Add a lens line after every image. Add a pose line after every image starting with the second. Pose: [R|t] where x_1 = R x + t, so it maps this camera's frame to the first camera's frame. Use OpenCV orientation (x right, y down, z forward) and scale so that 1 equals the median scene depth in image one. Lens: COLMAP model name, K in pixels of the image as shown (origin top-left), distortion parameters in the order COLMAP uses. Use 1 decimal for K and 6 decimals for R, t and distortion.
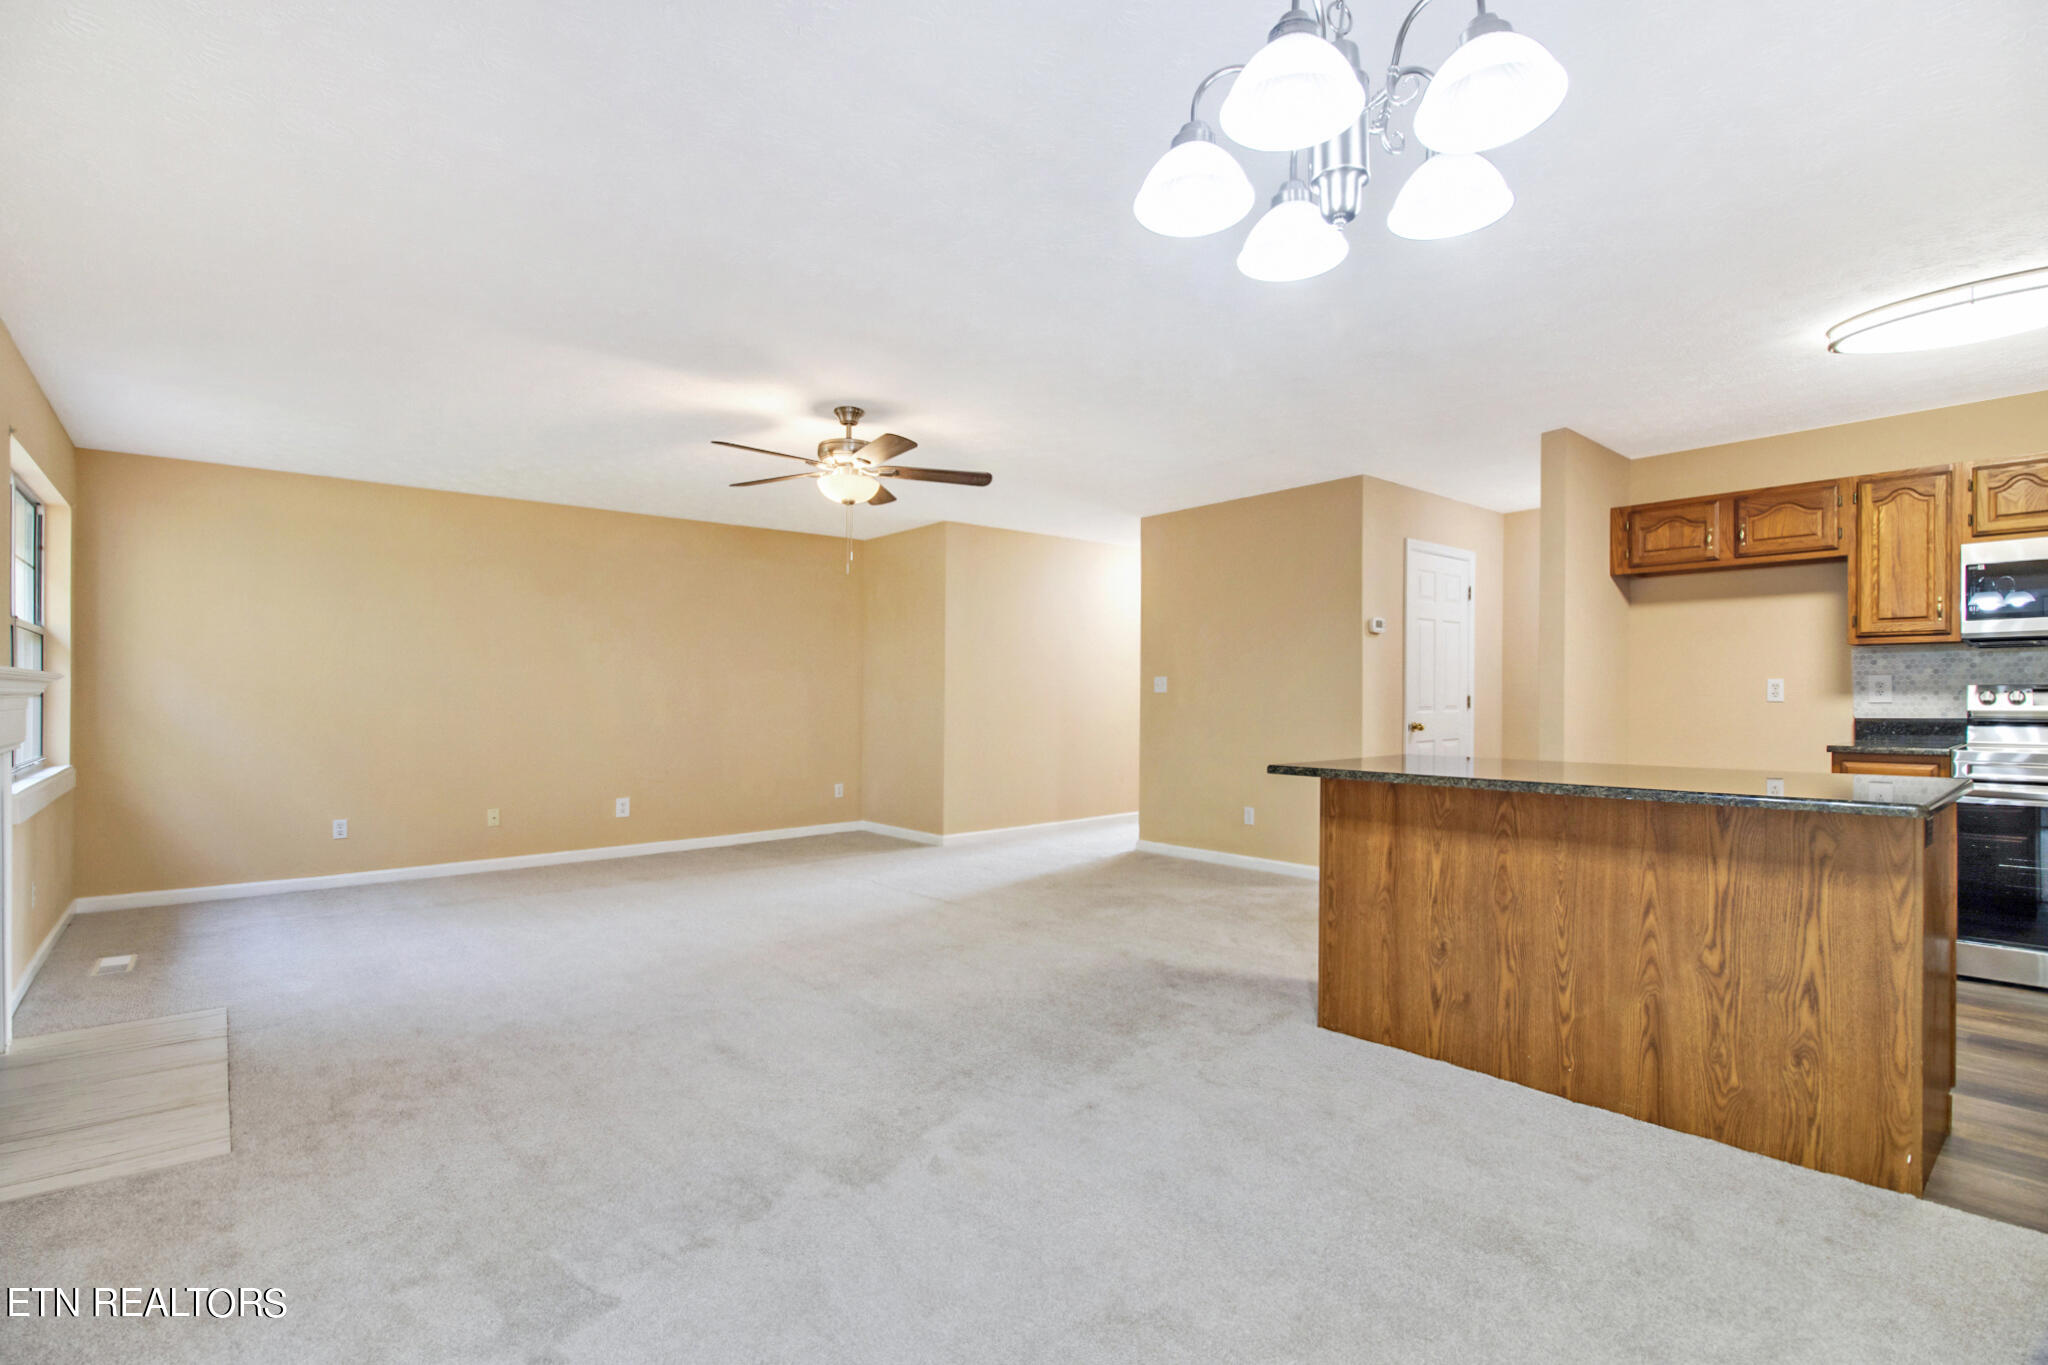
lens RADIAL K [[954.1, 0, 1030.6], [0, 954.1, 698.1], [0, 0, 1]] dist [-0.005806, -0.006695]
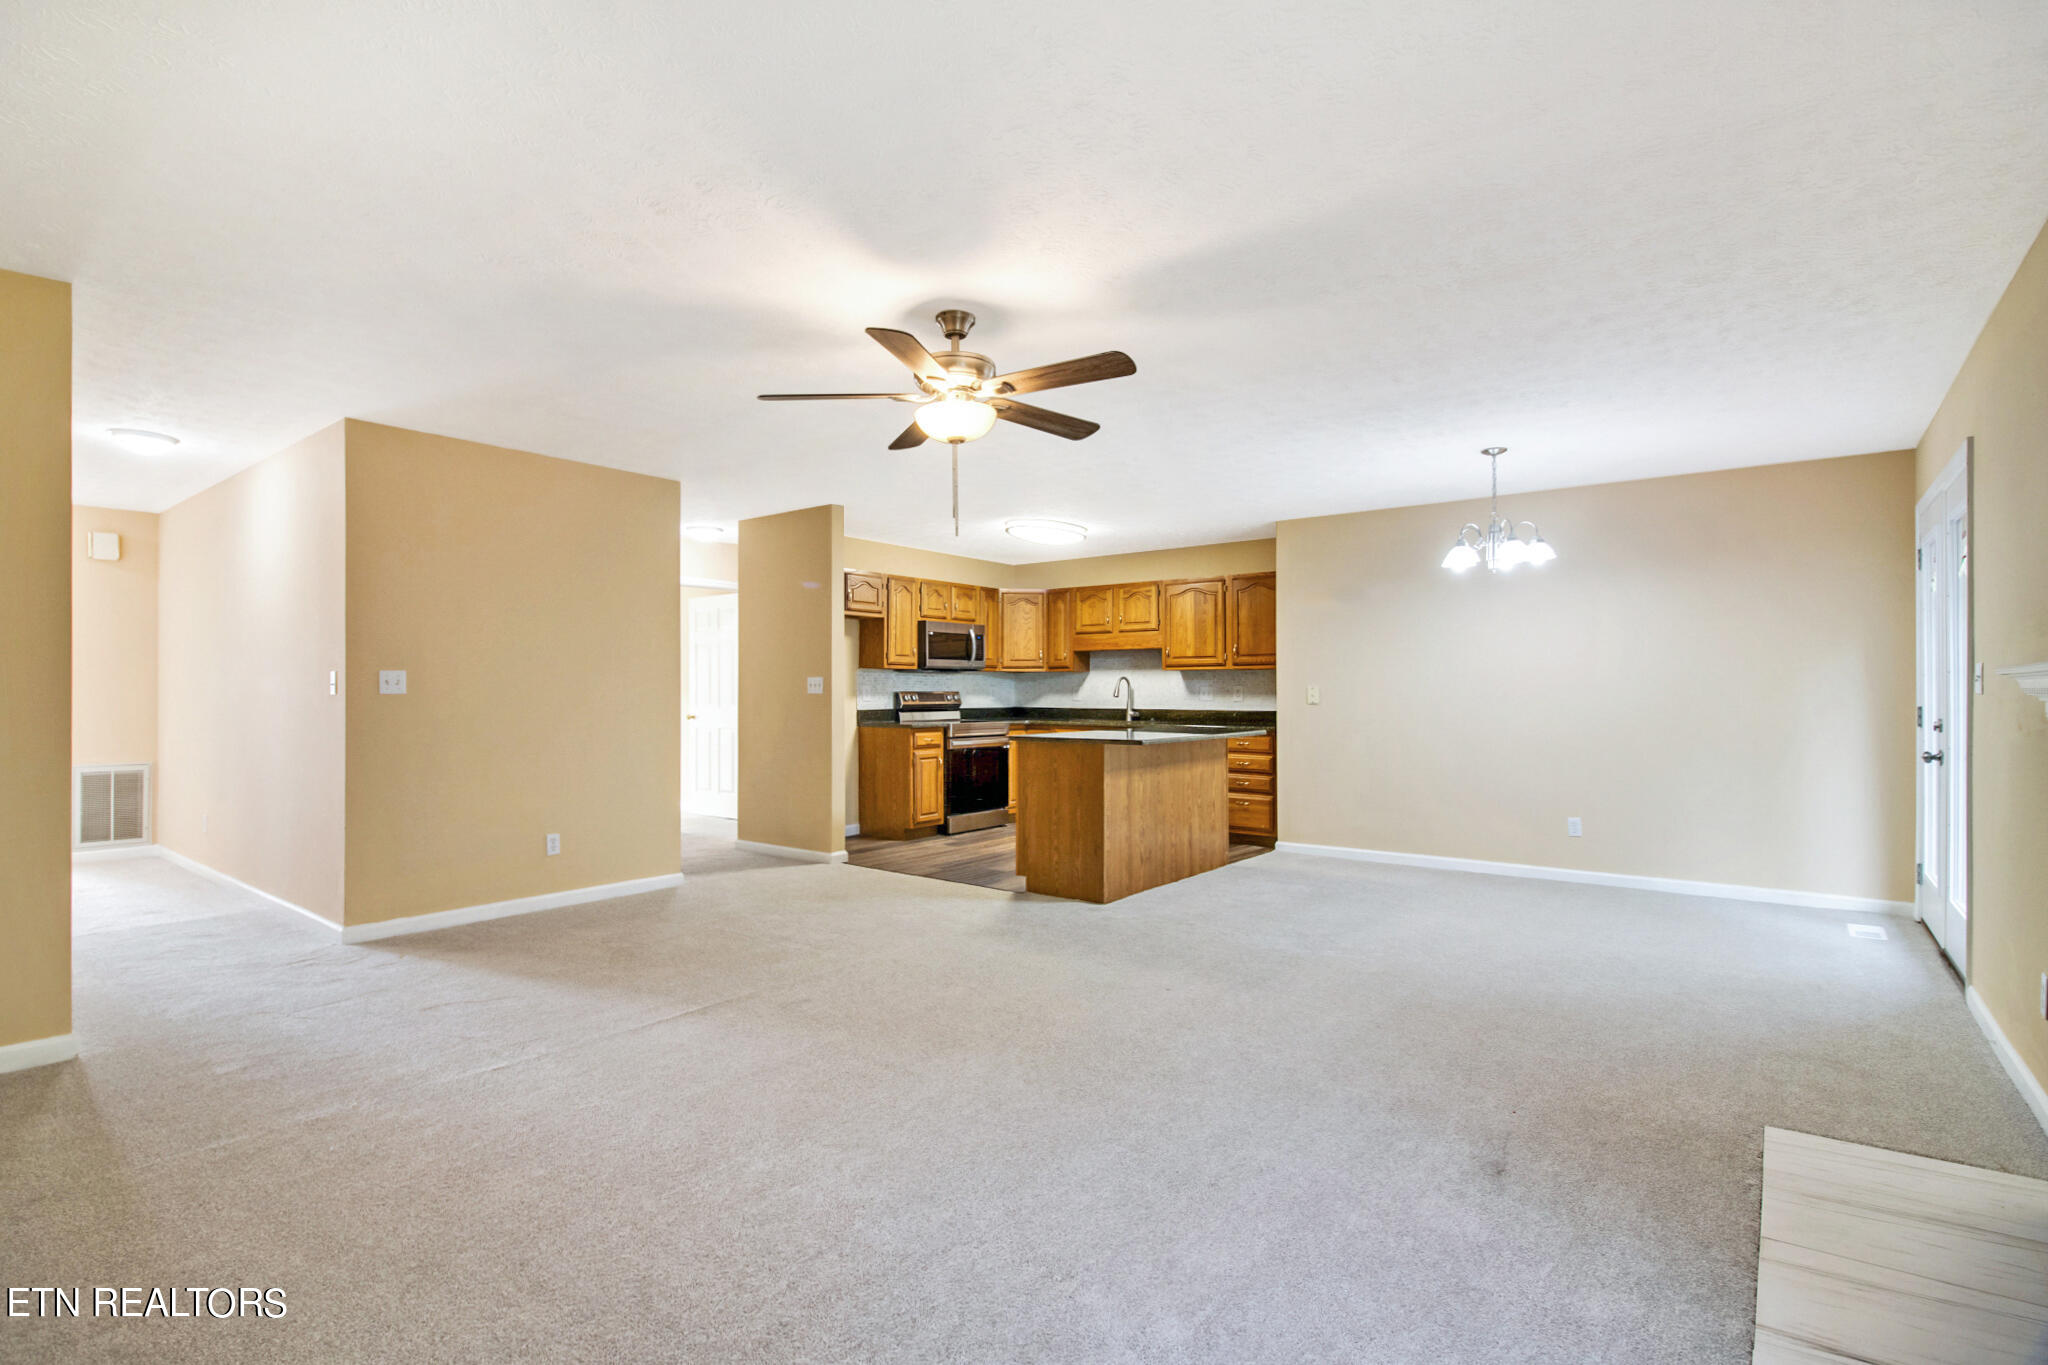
lens RADIAL K [[954.1, 0, 1011.5], [0, 954.1, 699.8], [0, 0, 1]] dist [-0.005806, -0.006695]
pose [[-0.181592, -0.004111, 0.983365, -0.954510], [0.004134, 0.999979, 0.004944, -0.005133], [-0.983365, 0.004963, -0.181571, 1.111476]]
